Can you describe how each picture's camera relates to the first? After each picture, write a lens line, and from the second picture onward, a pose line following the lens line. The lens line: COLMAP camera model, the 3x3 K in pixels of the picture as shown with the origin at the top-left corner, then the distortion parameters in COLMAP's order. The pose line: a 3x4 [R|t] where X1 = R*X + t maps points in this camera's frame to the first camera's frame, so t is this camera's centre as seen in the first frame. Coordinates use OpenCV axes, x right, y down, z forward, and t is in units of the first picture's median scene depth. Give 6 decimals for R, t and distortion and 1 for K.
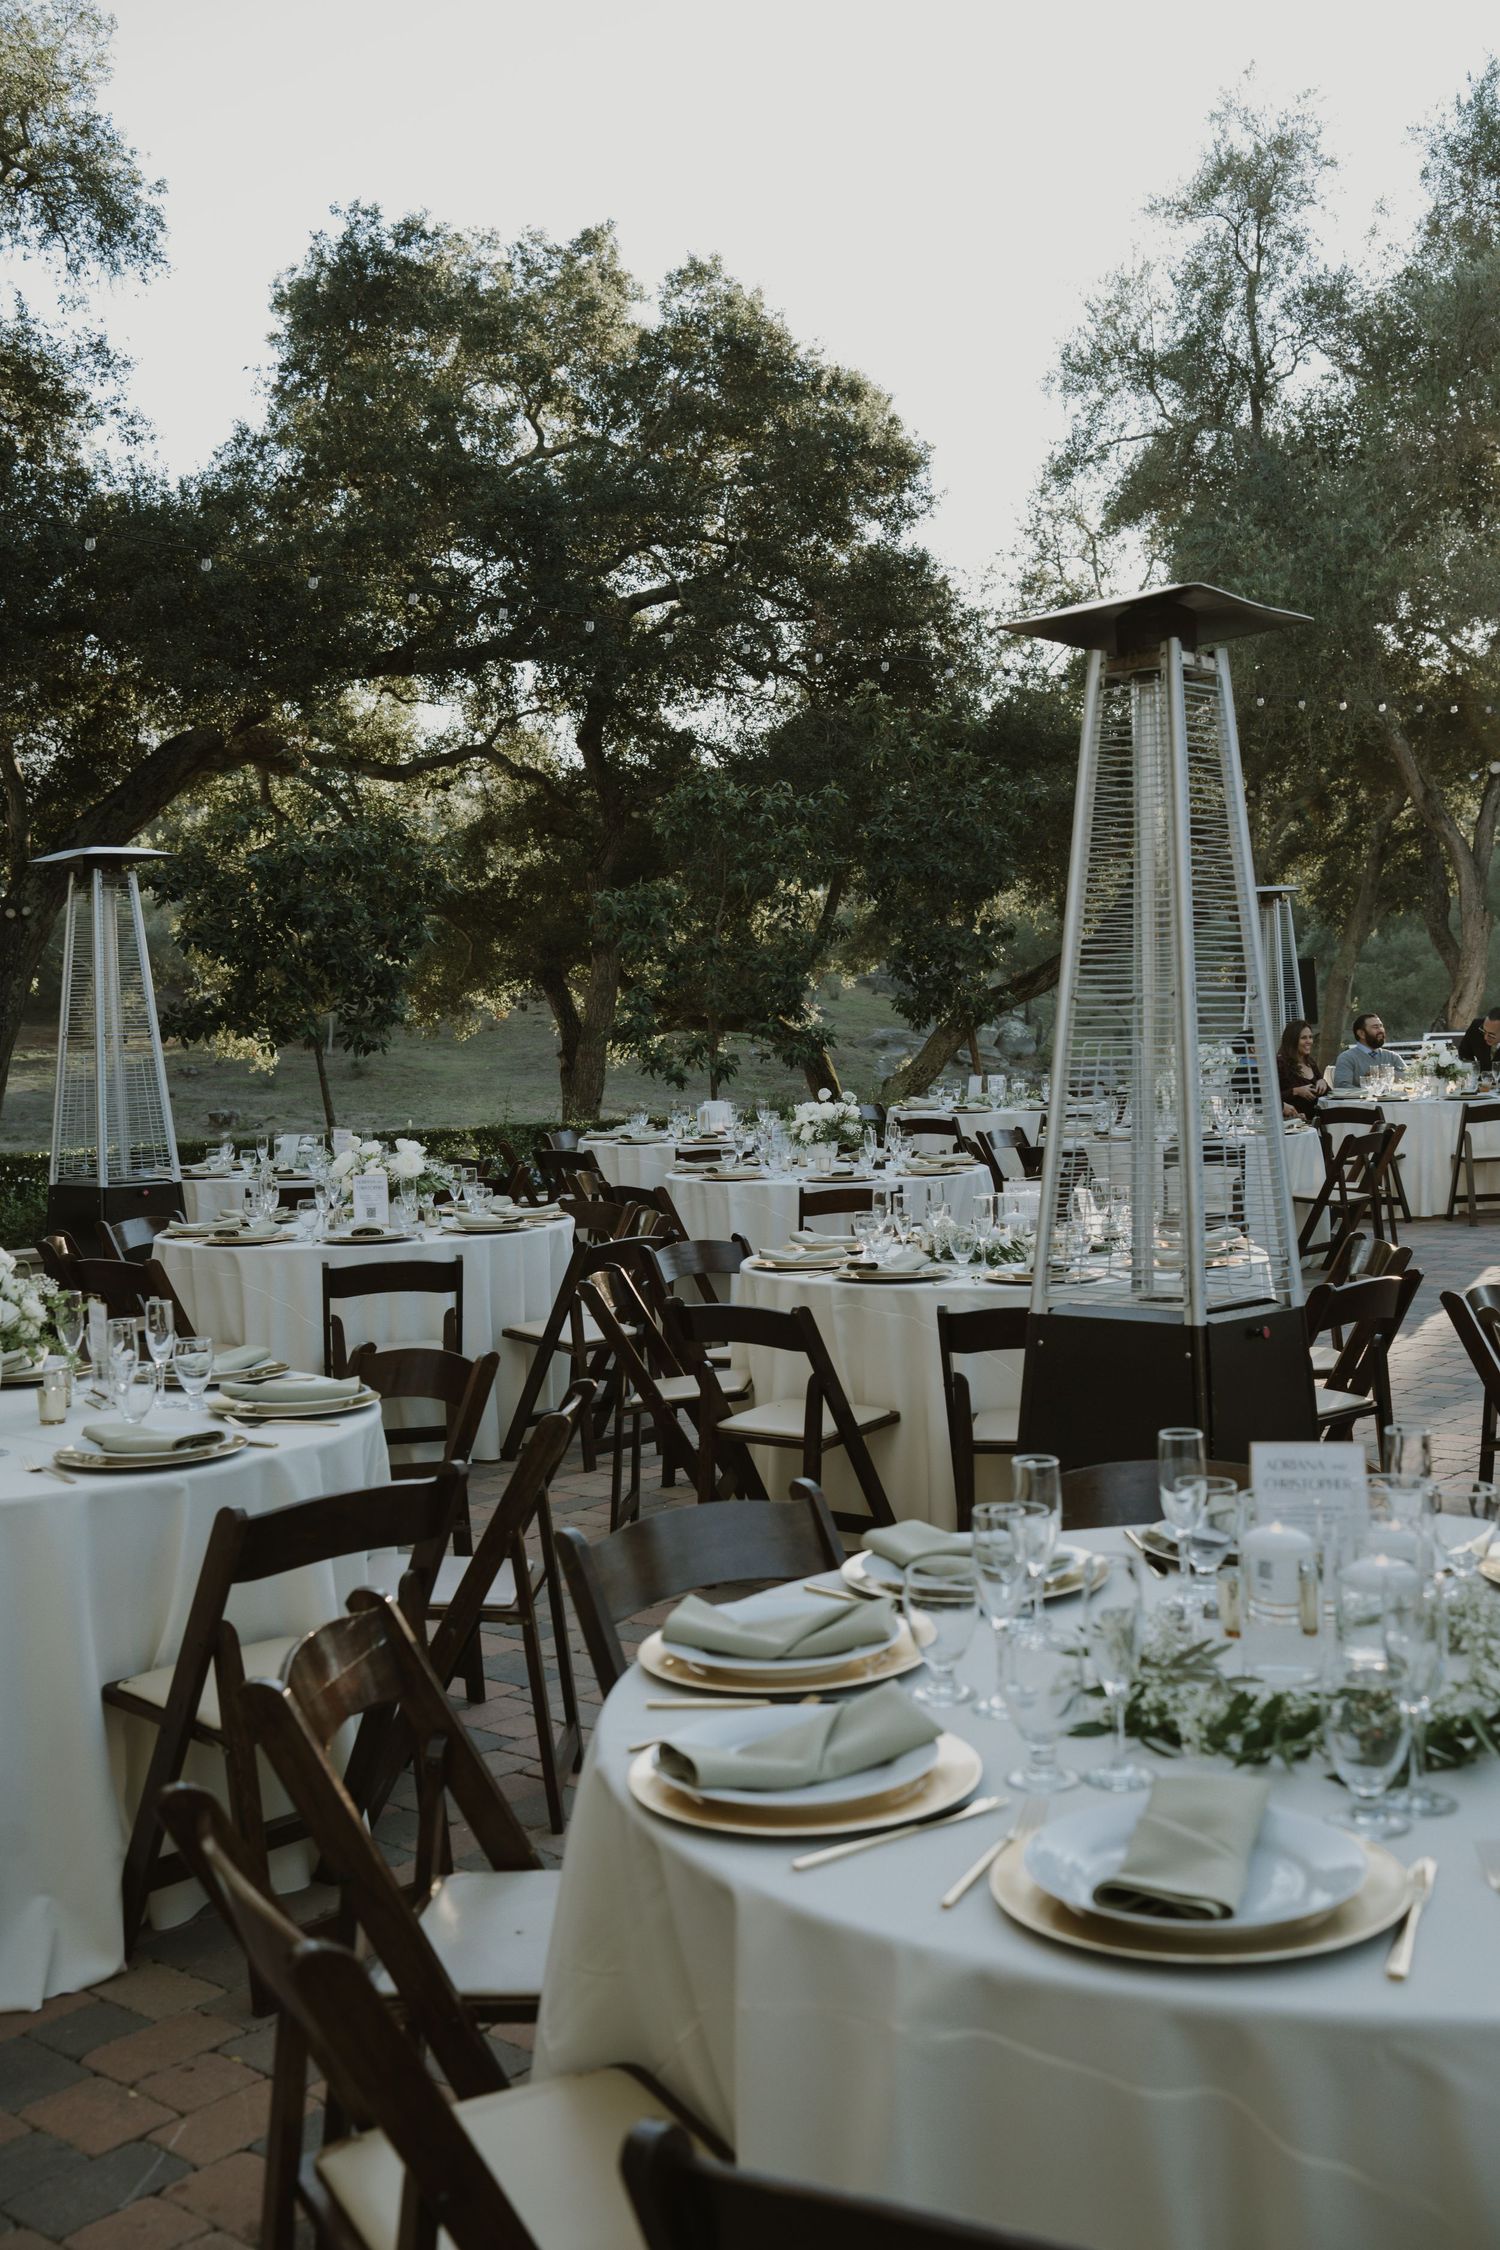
lens RADIAL K [[2069.6, 0, 750.0], [0, 2069.6, 1125.0], [0, 0, 1]] dist [-0.046575, 0.006513]
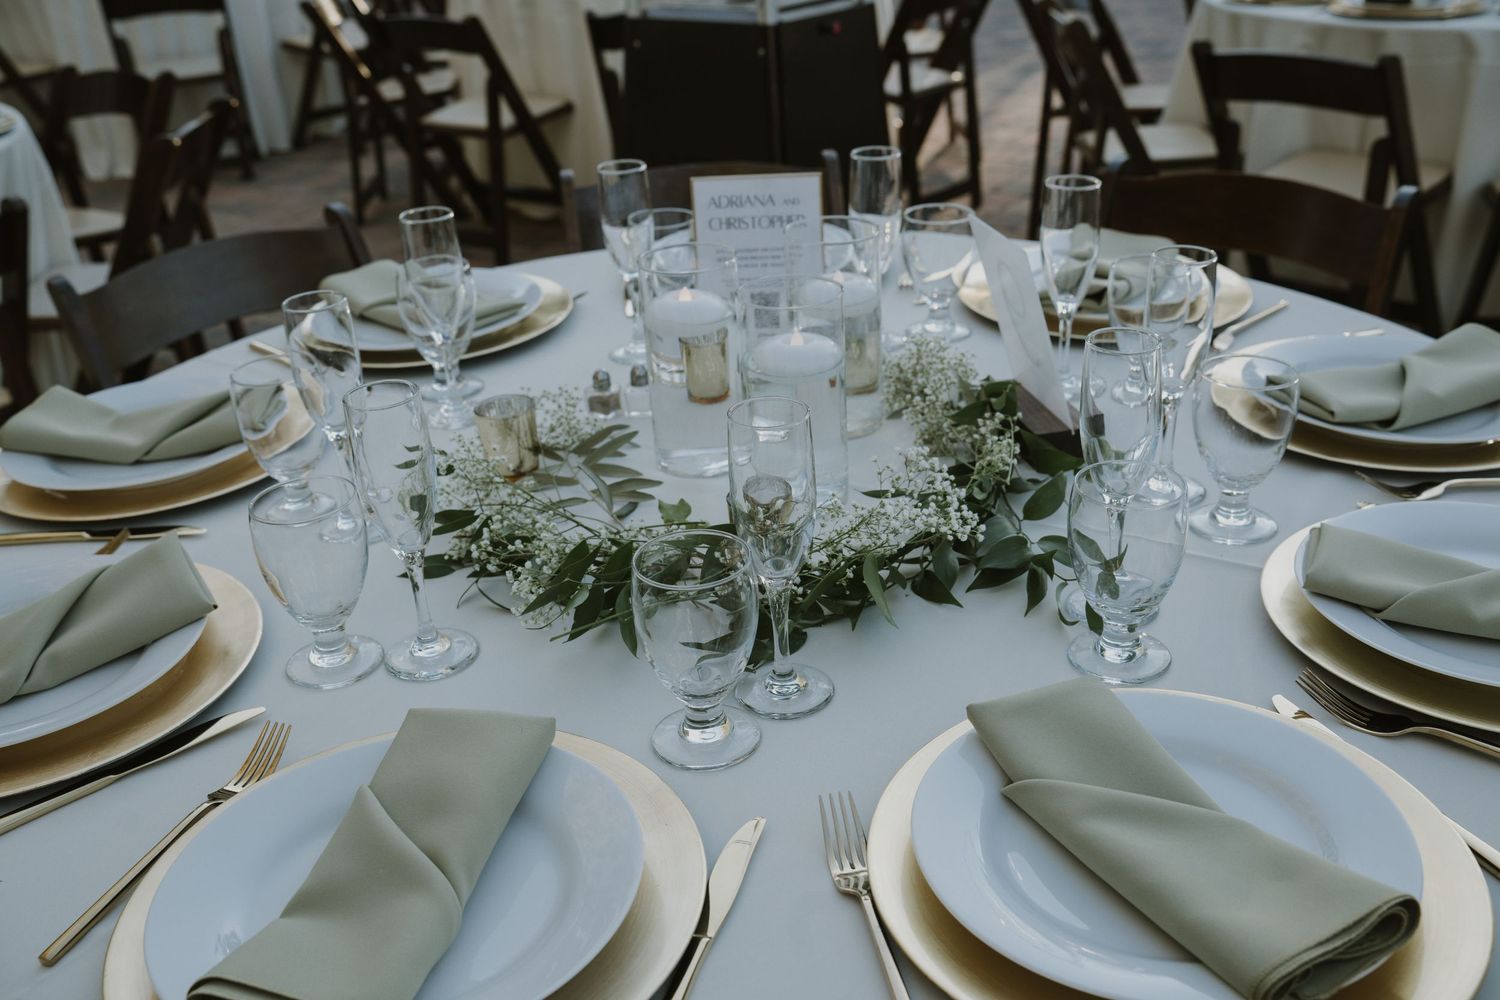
lens RADIAL K [[1379.7, 0, 750.0], [0, 1379.7, 500.0], [0, 0, 1]] dist [-0.046575, 0.006513]
pose [[0.992911, -0.069673, 0.096299, 0.100217], [0.022763, 0.906652, 0.421265, 0.017173], [-0.116661, -0.416086, 0.901811, 0.209037]]
